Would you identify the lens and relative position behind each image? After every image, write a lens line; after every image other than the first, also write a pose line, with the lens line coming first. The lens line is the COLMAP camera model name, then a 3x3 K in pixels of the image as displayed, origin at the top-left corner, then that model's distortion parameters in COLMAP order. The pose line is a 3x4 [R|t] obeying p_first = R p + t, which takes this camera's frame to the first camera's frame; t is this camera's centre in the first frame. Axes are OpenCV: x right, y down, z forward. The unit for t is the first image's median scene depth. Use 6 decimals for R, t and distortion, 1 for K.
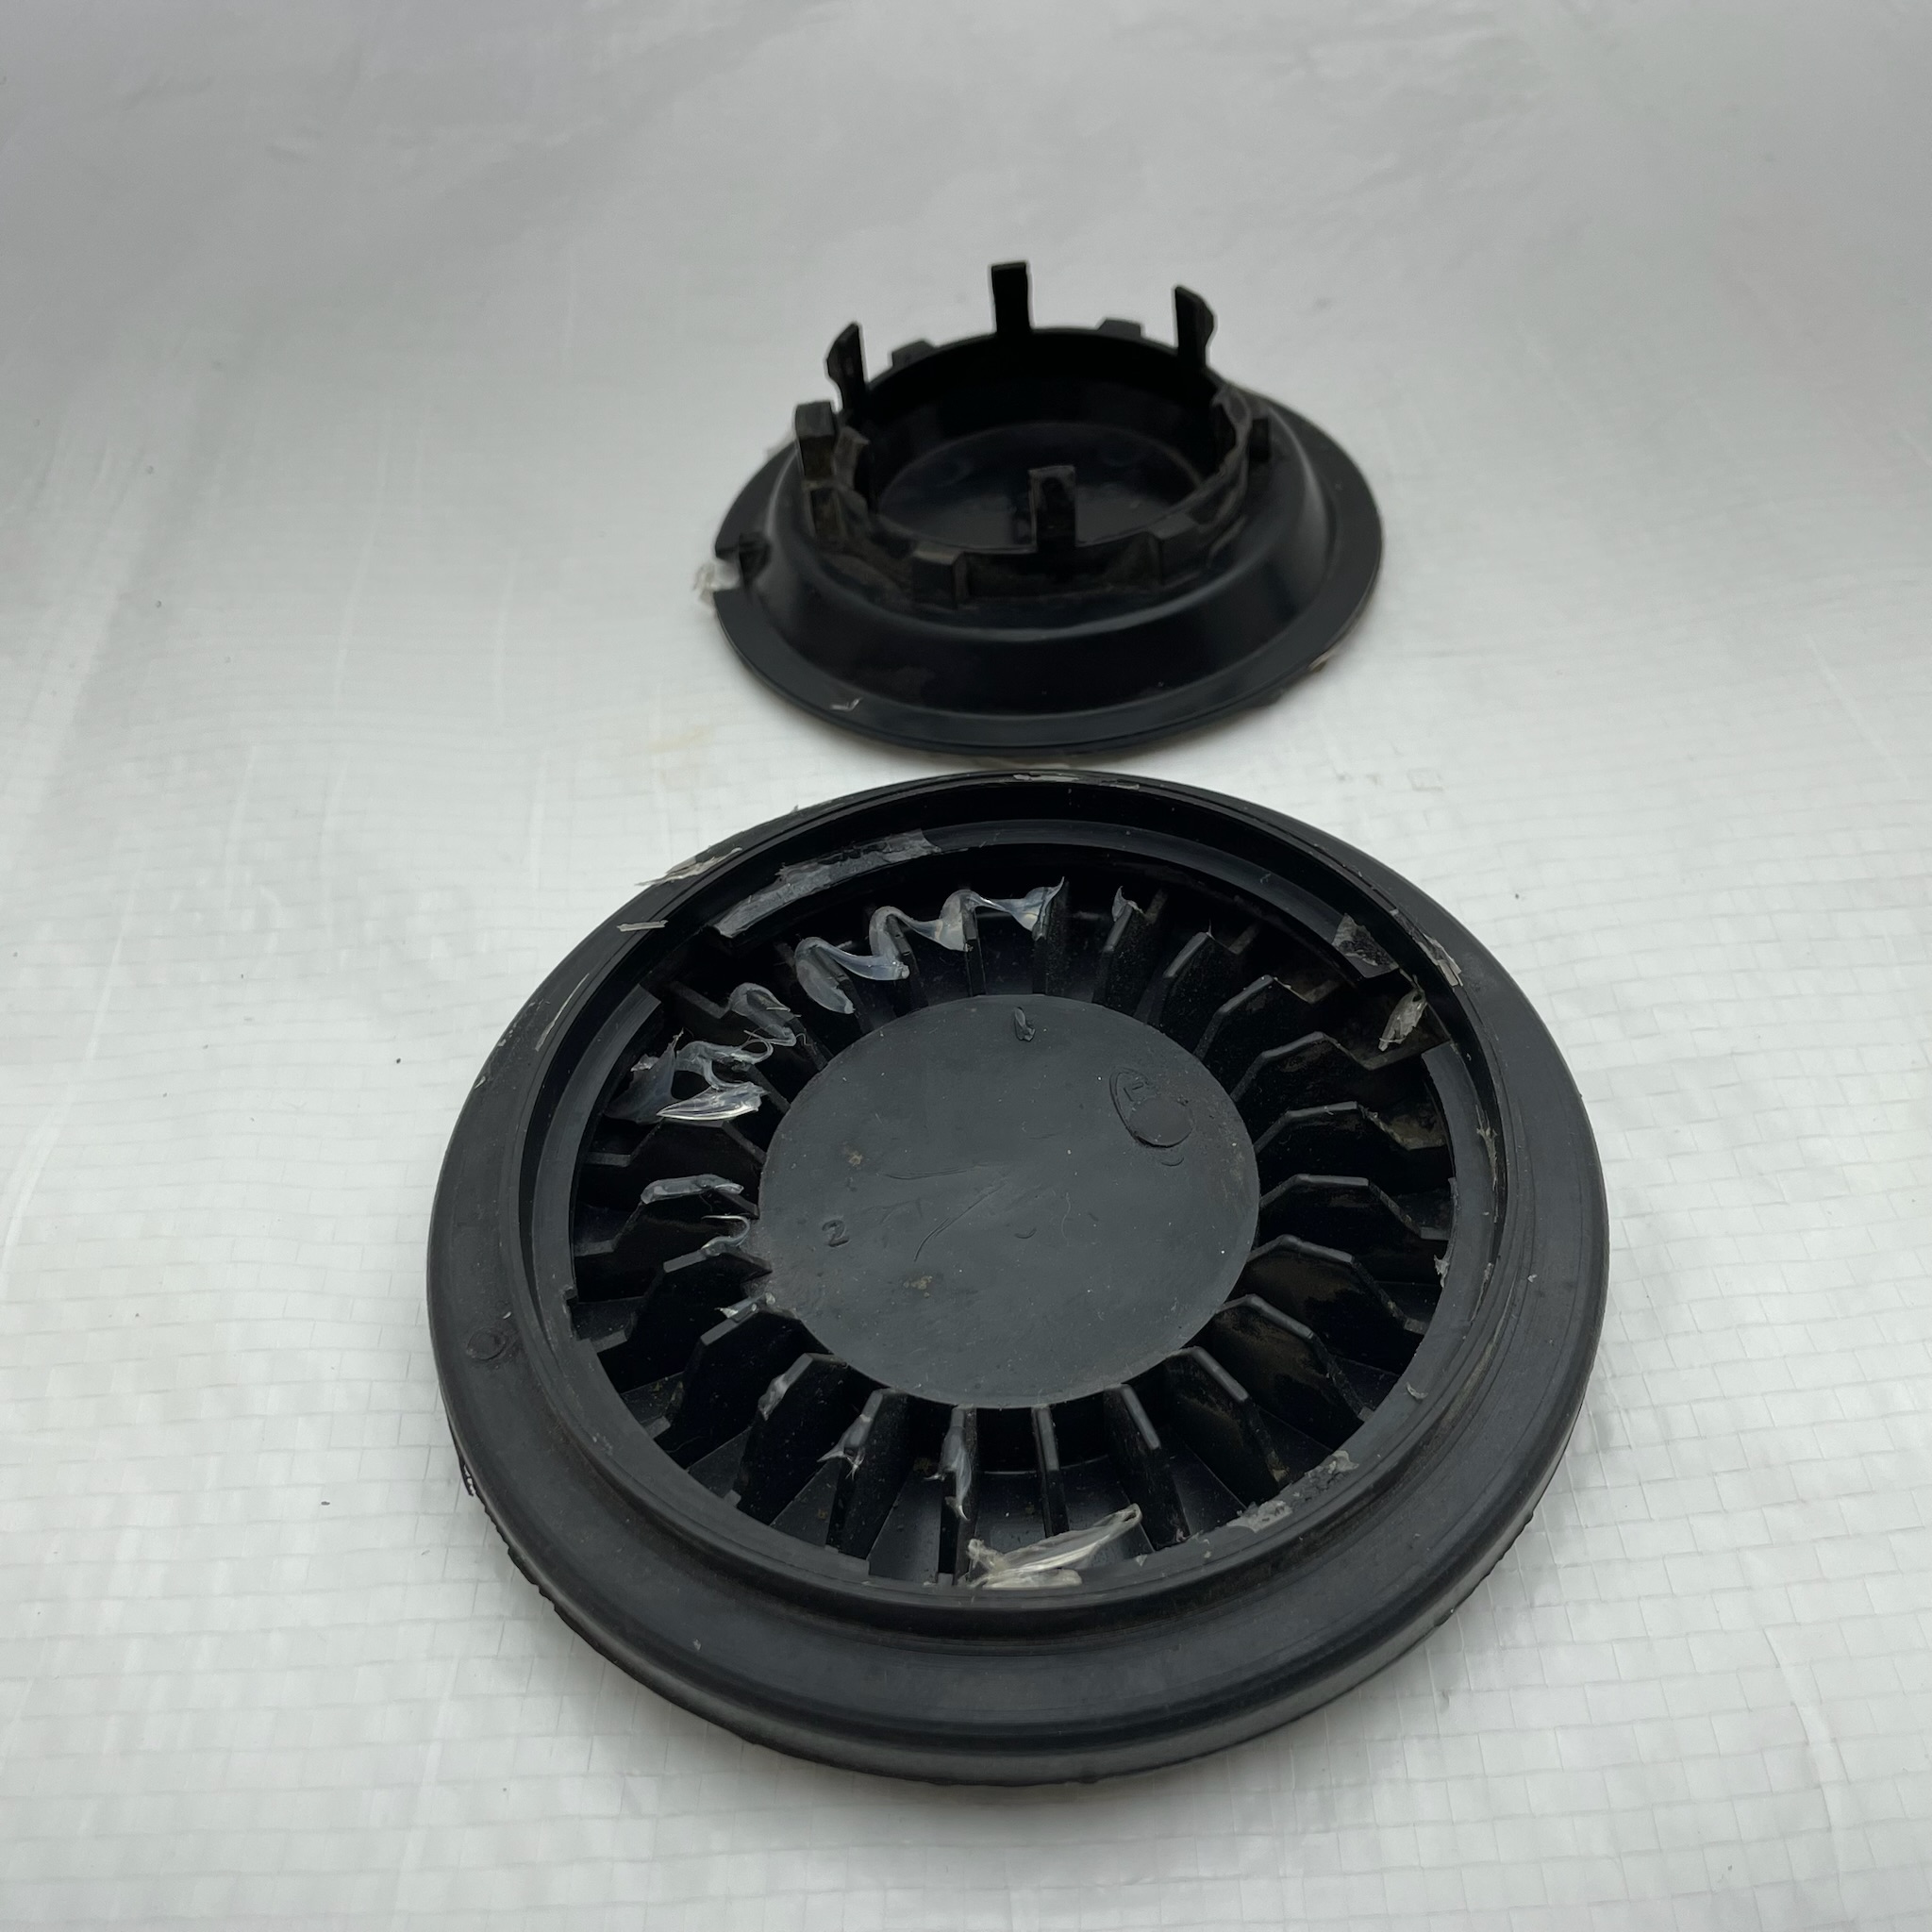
lens RADIAL K [[1890.7, 0, 961.8], [0, 1890.7, 968.6], [0, 0, 1]] dist [0.000572, 0.000000]
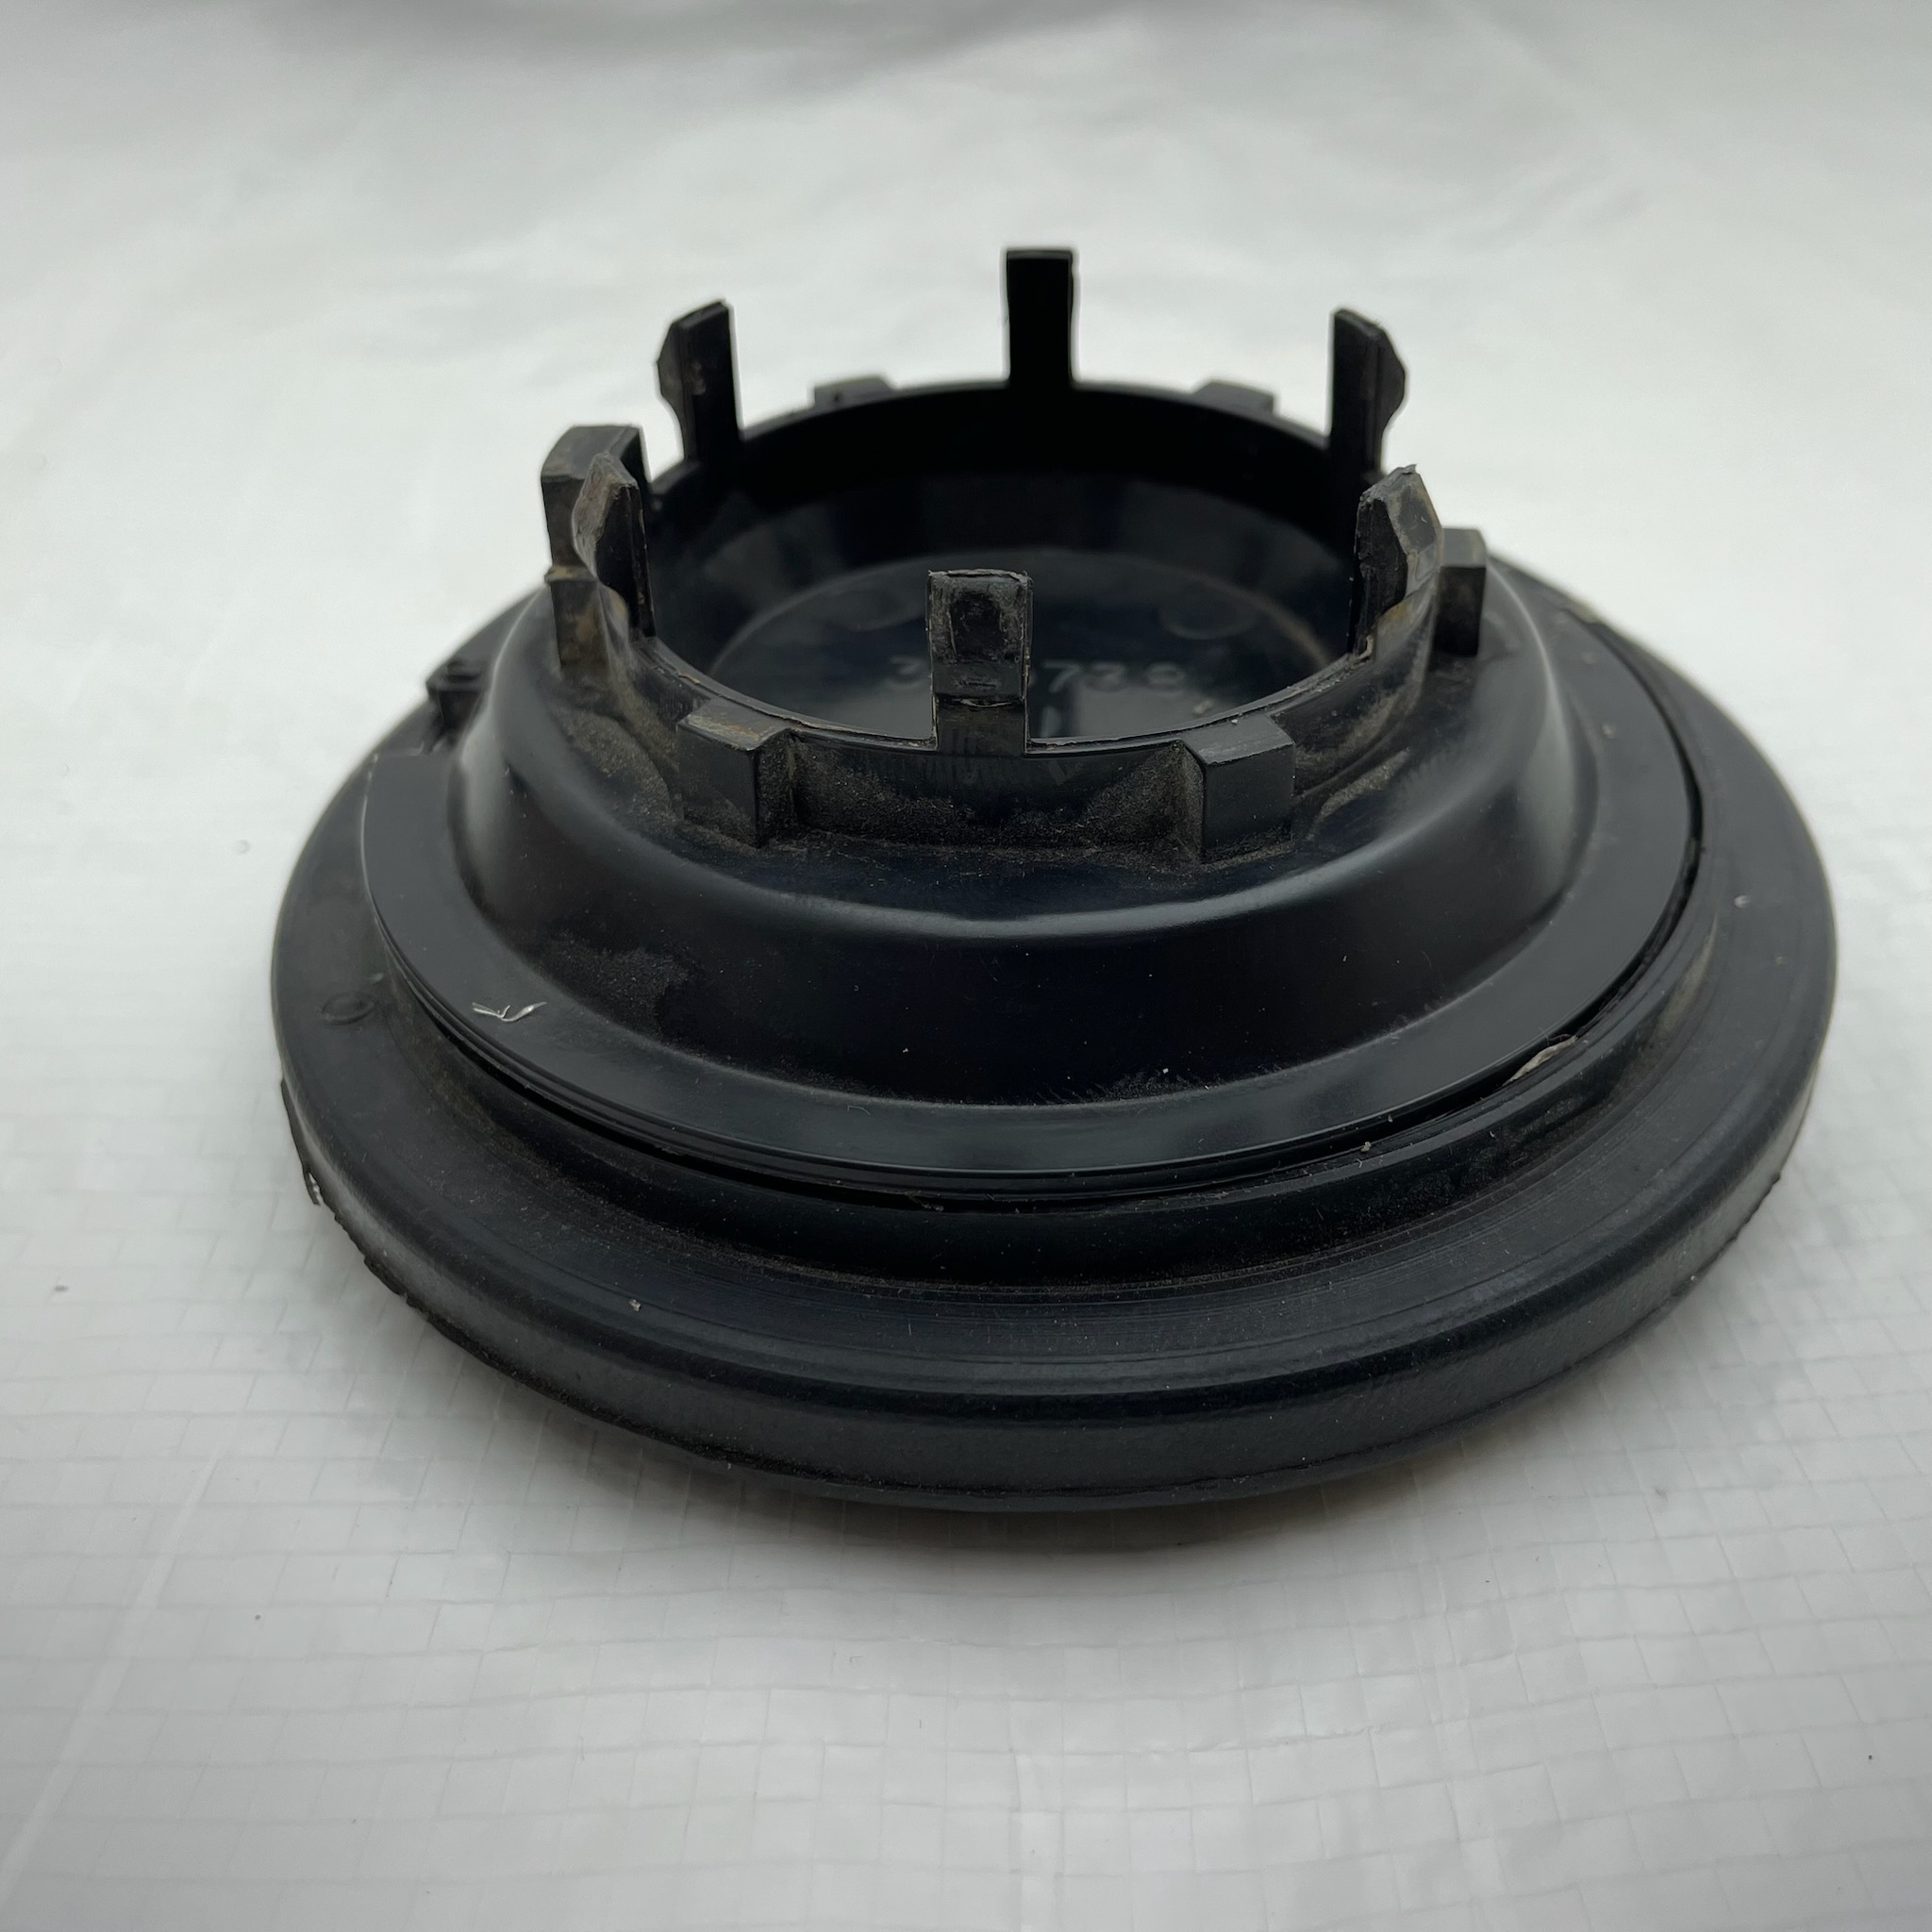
lens RADIAL K [[1890.7, 0, 968.7], [0, 1890.7, 959.9], [0, 0, 1]] dist [0.000572, 0.000000]
pose [[0.982522, 0.152329, -0.106988, 0.100006], [-0.165921, 0.977212, -0.132386, -0.105422], [0.084384, 0.147823, 0.985407, 0.526805]]
